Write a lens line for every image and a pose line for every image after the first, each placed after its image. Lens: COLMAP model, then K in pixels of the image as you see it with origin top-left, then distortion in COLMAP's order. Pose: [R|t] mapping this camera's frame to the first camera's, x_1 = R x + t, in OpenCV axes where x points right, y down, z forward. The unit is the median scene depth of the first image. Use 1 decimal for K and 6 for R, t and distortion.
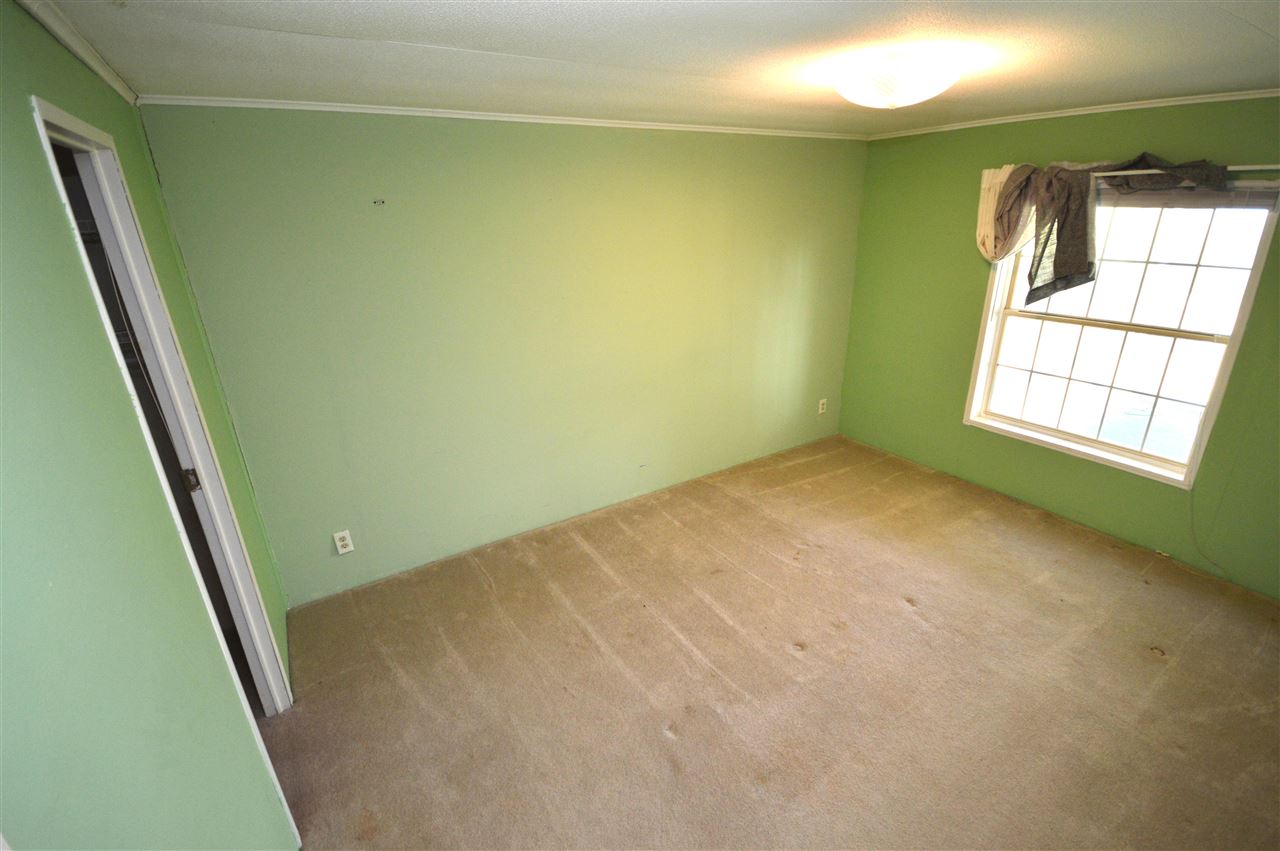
lens RADIAL K [[569.8, 0, 645.2], [0, 569.8, 426.3], [0, 0, 1]] dist [0.008458, -0.012042]
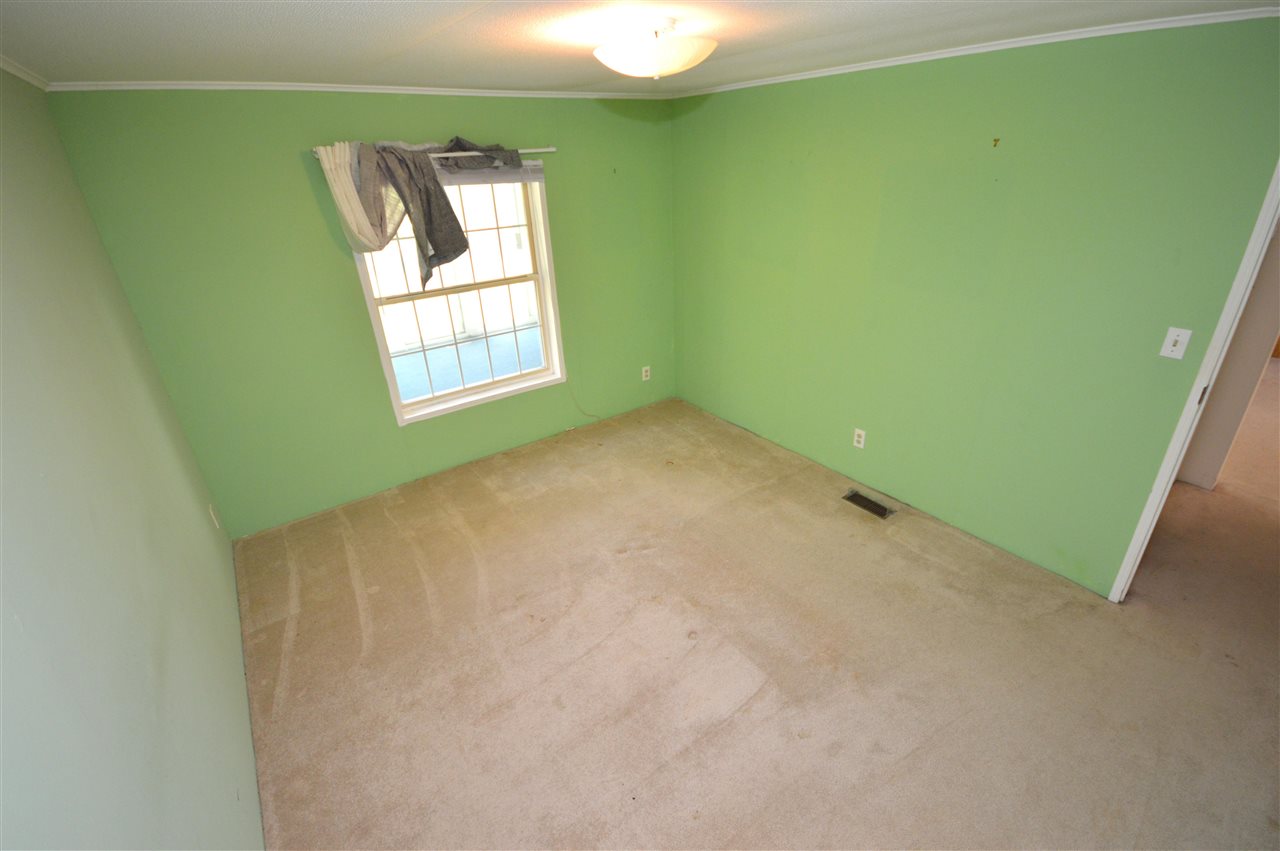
lens RADIAL K [[569.8, 0, 644.2], [0, 569.8, 415.4], [0, 0, 1]] dist [0.008458, -0.012042]
pose [[-0.057990, -0.379356, 0.923432, -0.410522], [0.404941, 0.836539, 0.369088, -0.264891], [-0.912502, 0.395338, 0.105106, 0.709135]]
